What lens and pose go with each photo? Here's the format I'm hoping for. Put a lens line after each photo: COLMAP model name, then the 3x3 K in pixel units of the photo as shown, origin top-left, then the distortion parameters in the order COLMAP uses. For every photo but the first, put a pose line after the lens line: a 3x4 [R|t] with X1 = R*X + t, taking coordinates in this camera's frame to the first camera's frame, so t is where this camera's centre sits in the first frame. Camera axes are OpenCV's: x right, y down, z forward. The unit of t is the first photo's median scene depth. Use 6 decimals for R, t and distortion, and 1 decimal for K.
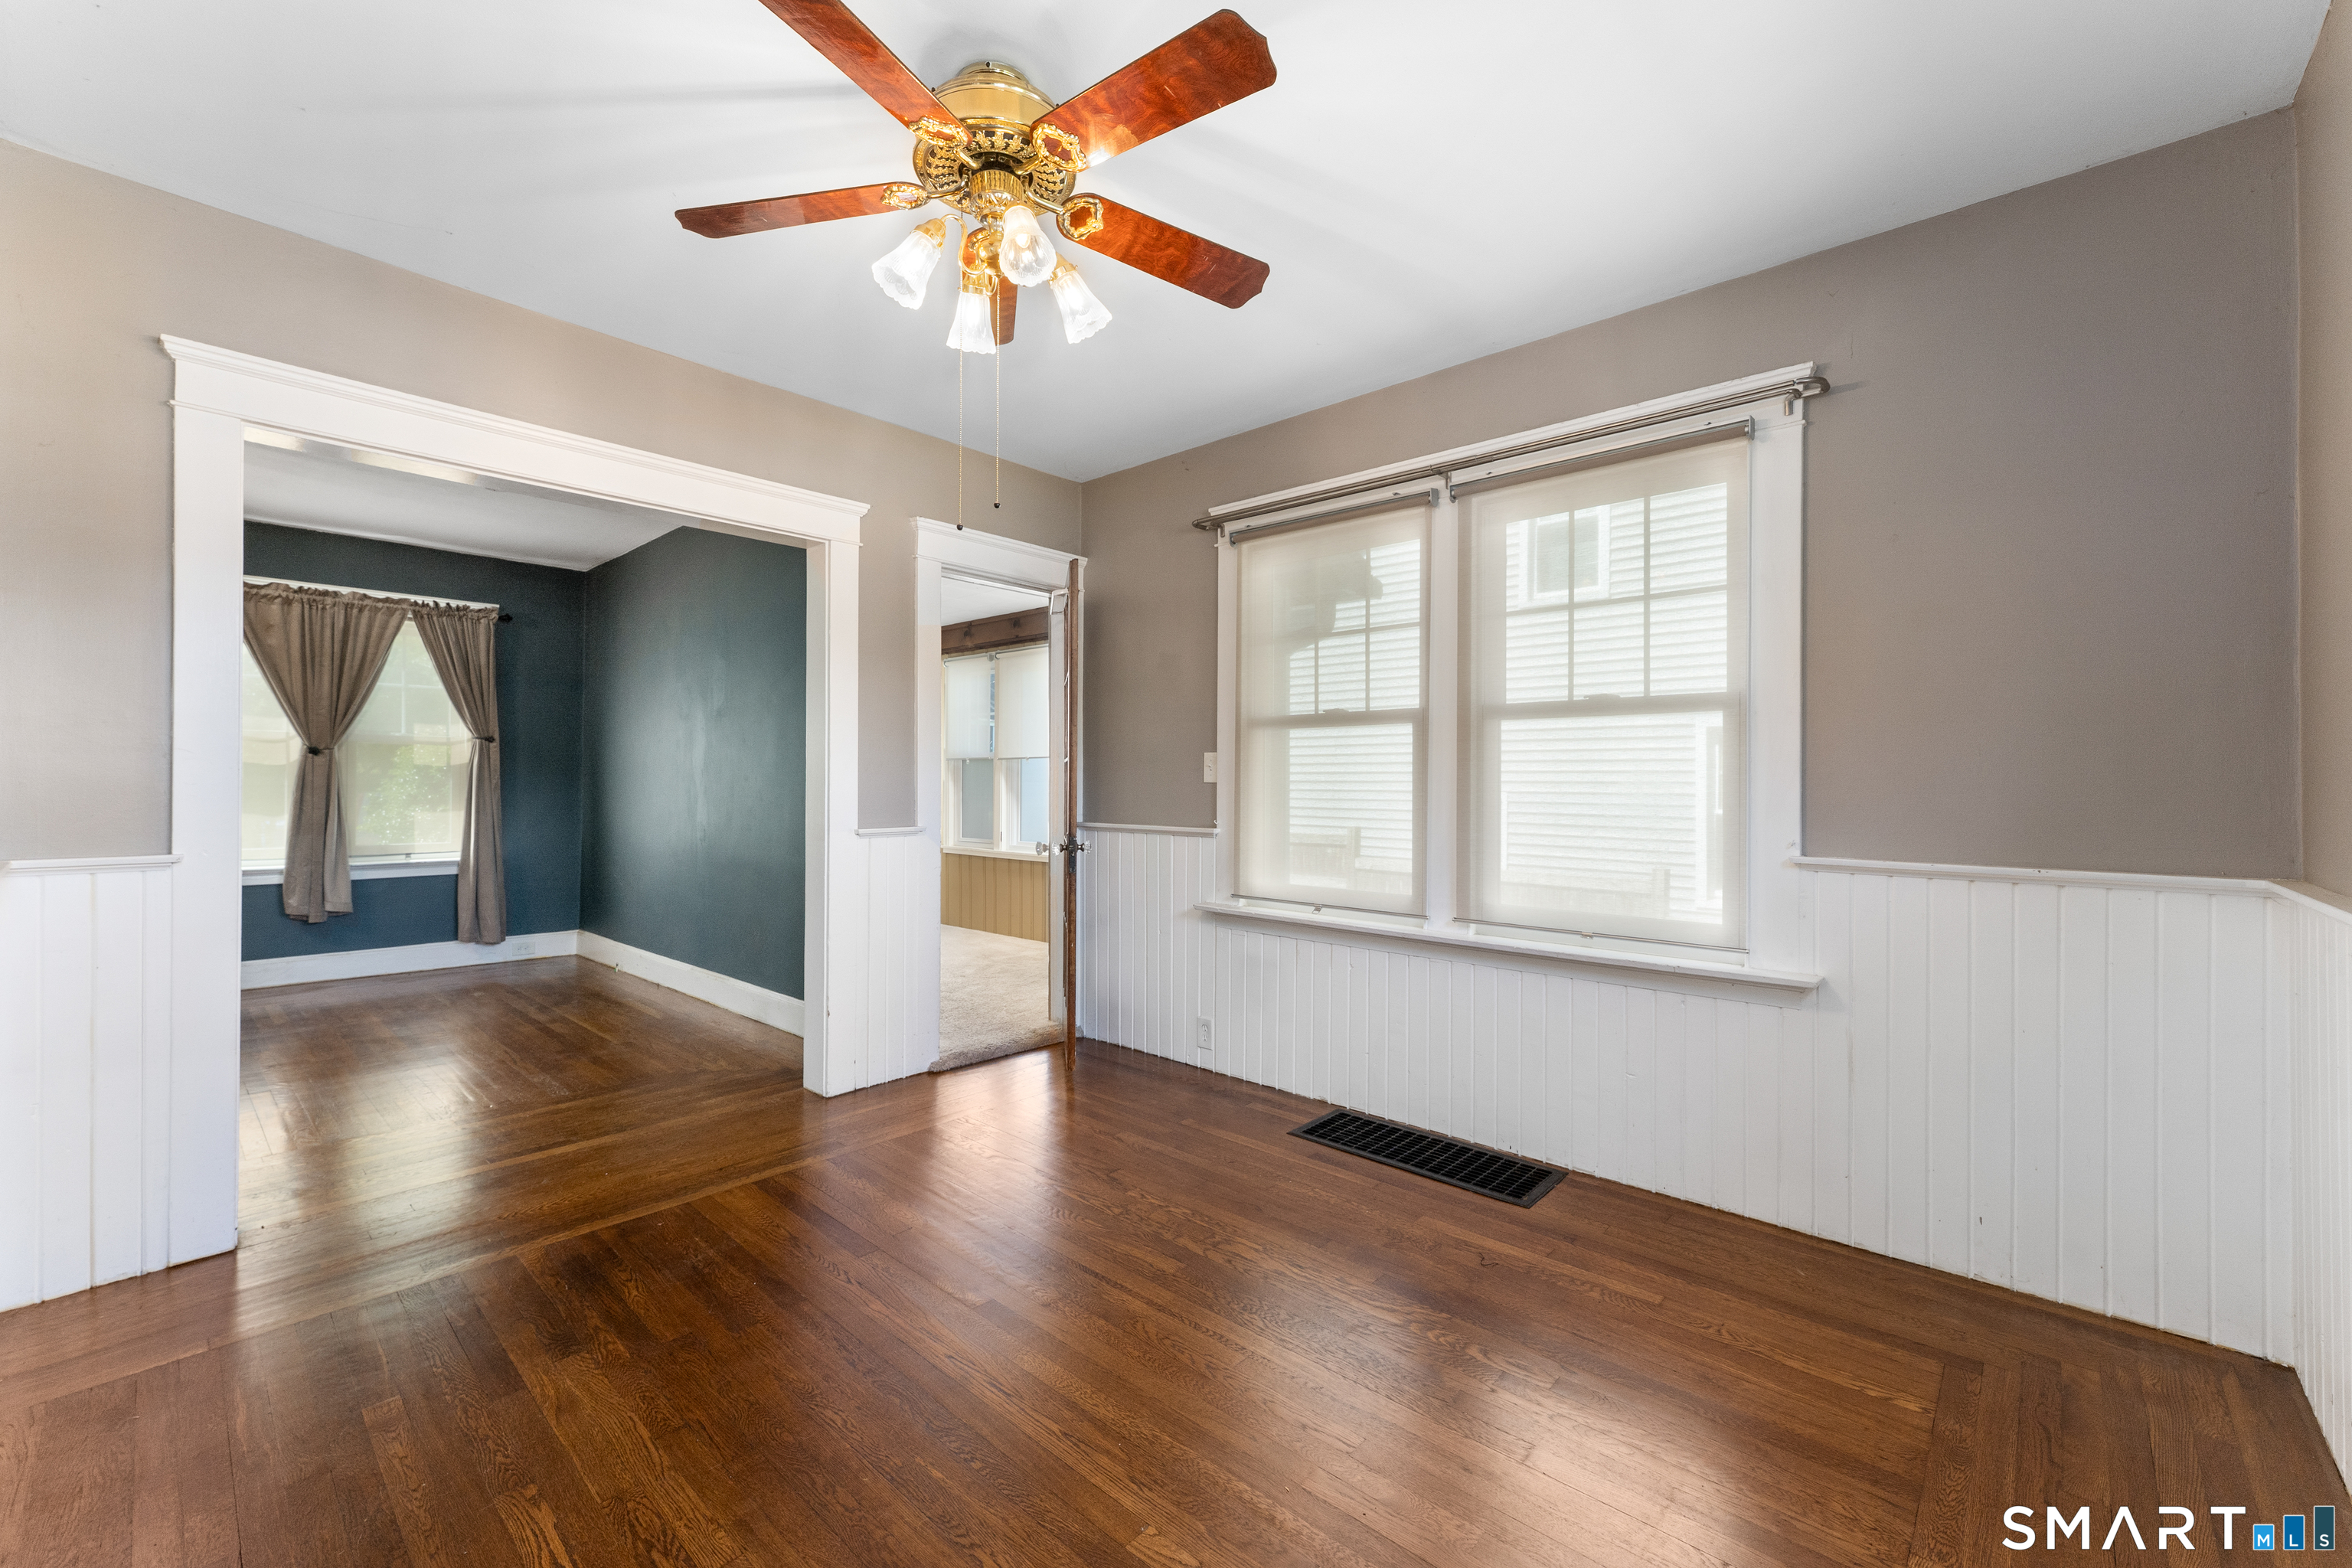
lens RADIAL K [[957.4, 0, 1167.1], [0, 957.4, 789.8], [0, 0, 1]] dist [0.005171, -0.002041]
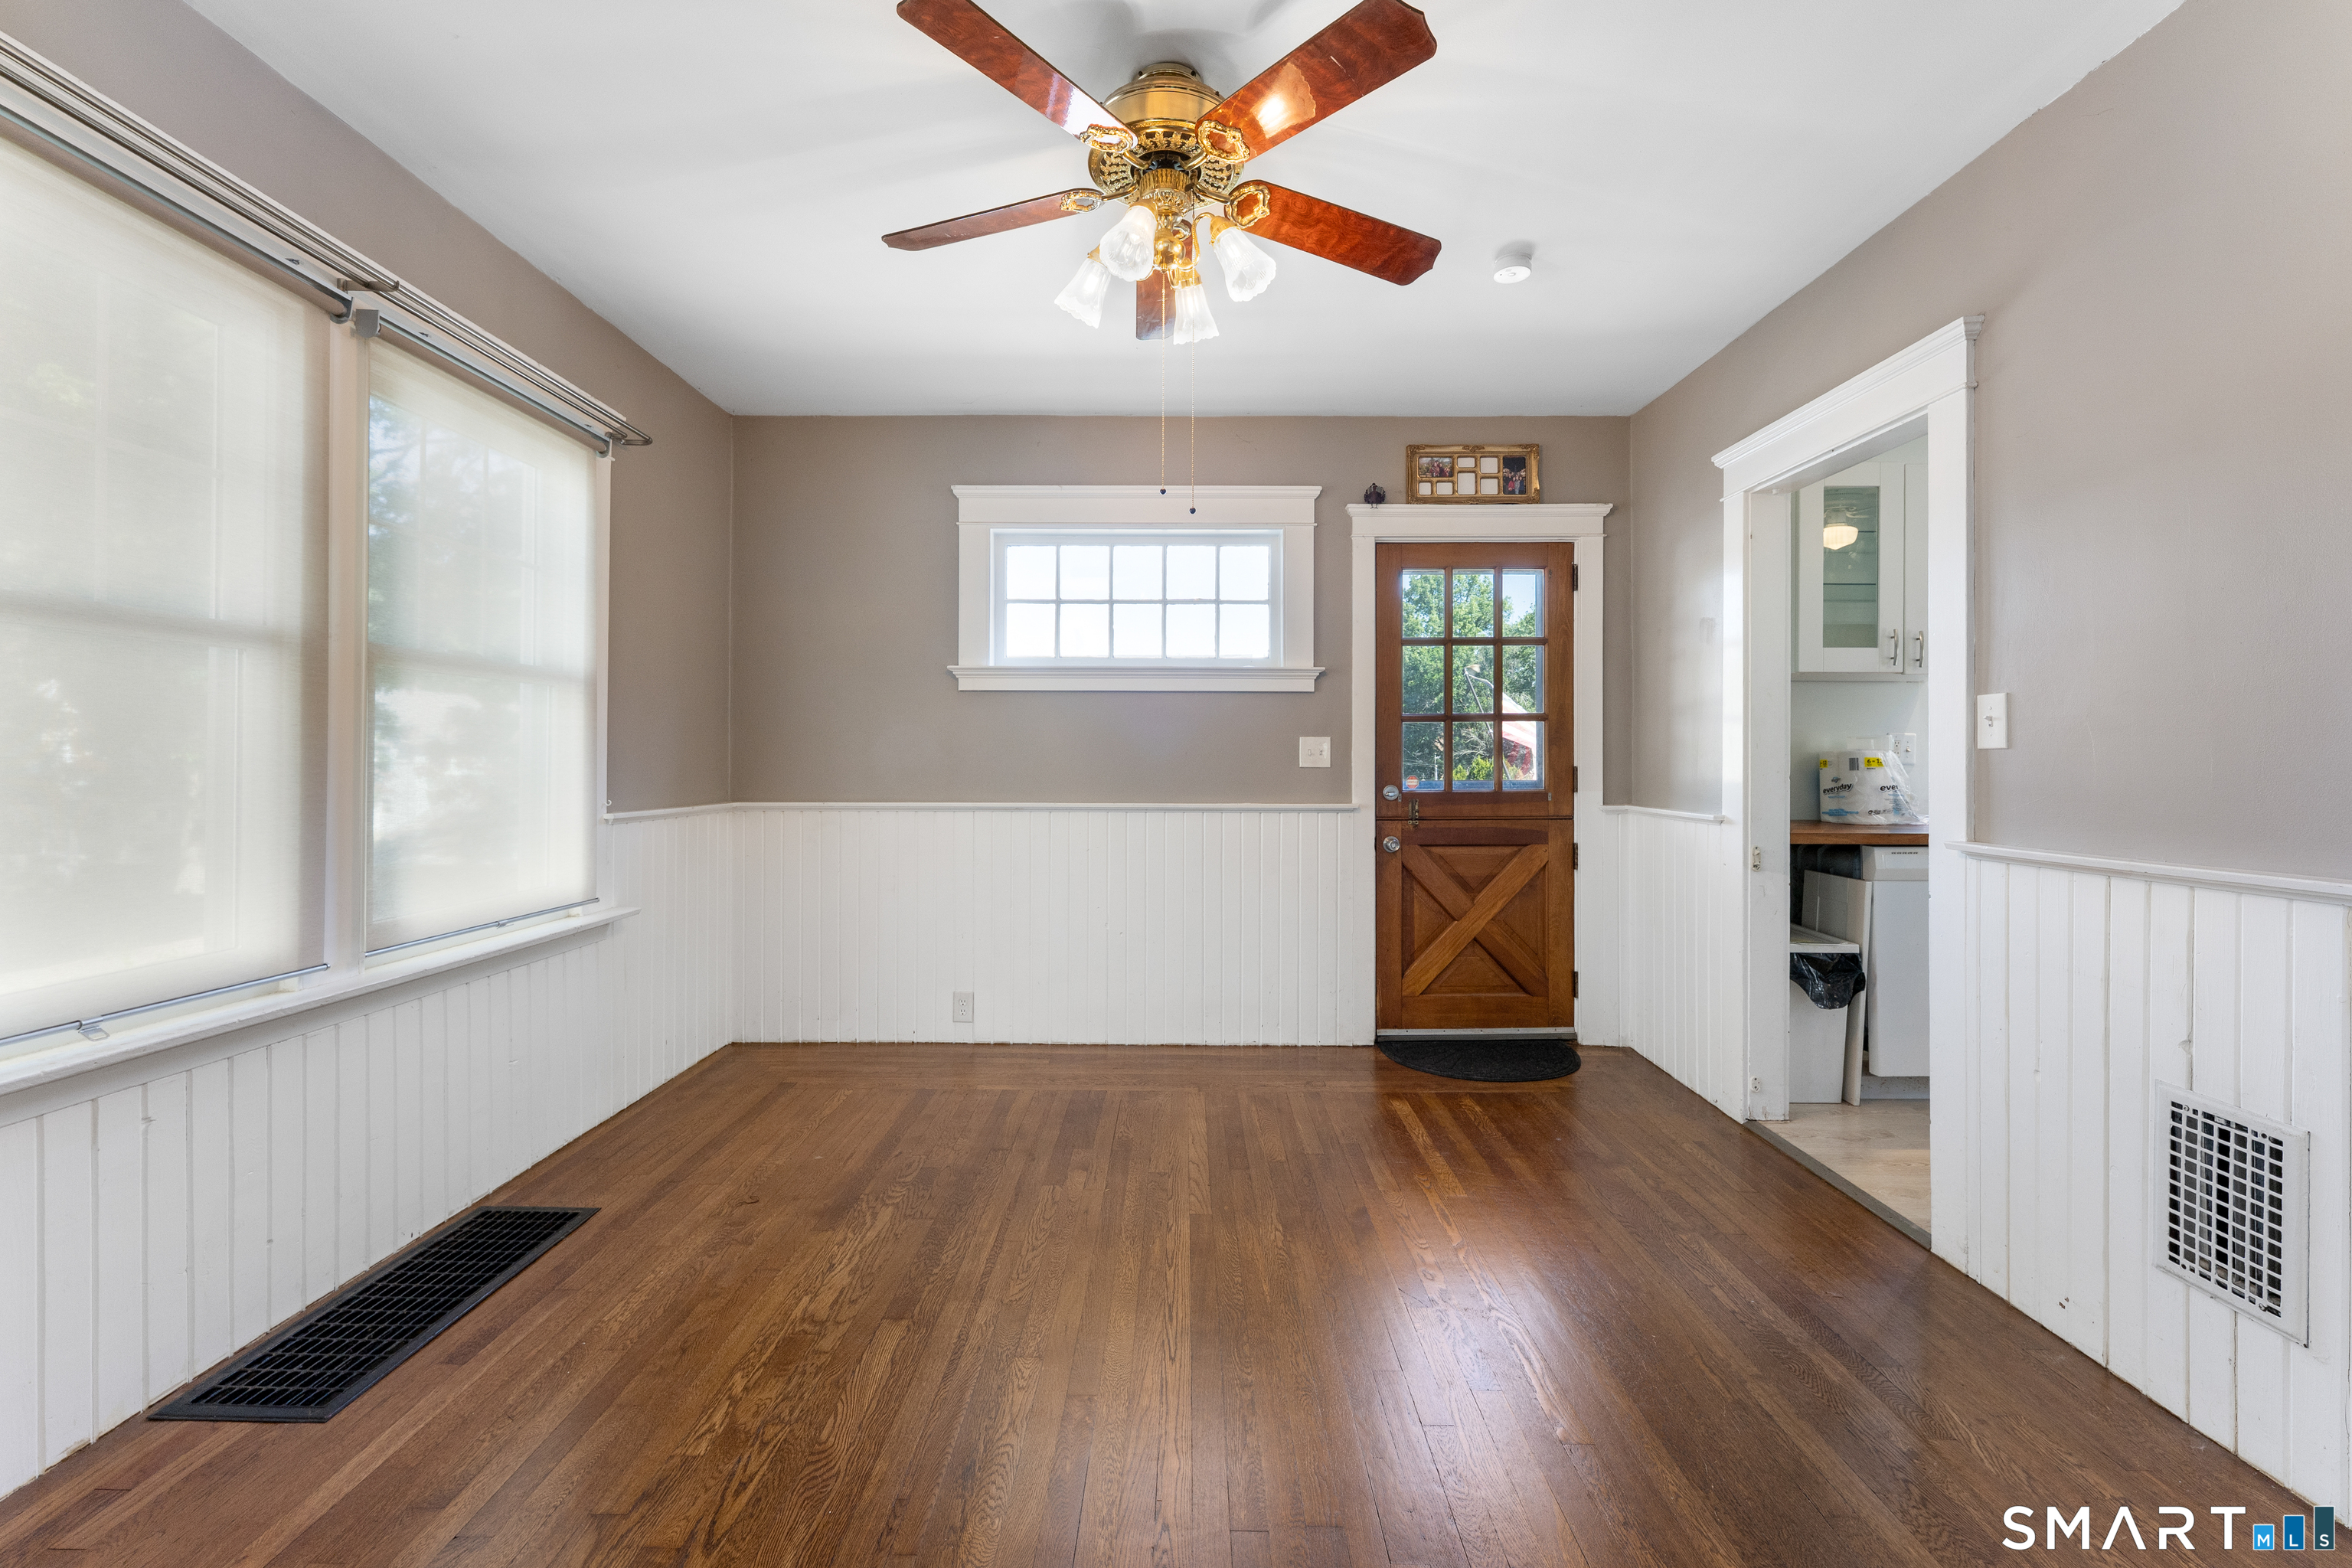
lens RADIAL K [[957.4, 0, 1179.1], [0, 957.4, 753.6], [0, 0, 1]] dist [0.005171, -0.002041]
pose [[-0.672633, -0.003658, 0.739967, -0.339980], [0.000827, 0.999983, 0.005695, -0.005624], [-0.739976, 0.004442, -0.672619, 0.594589]]
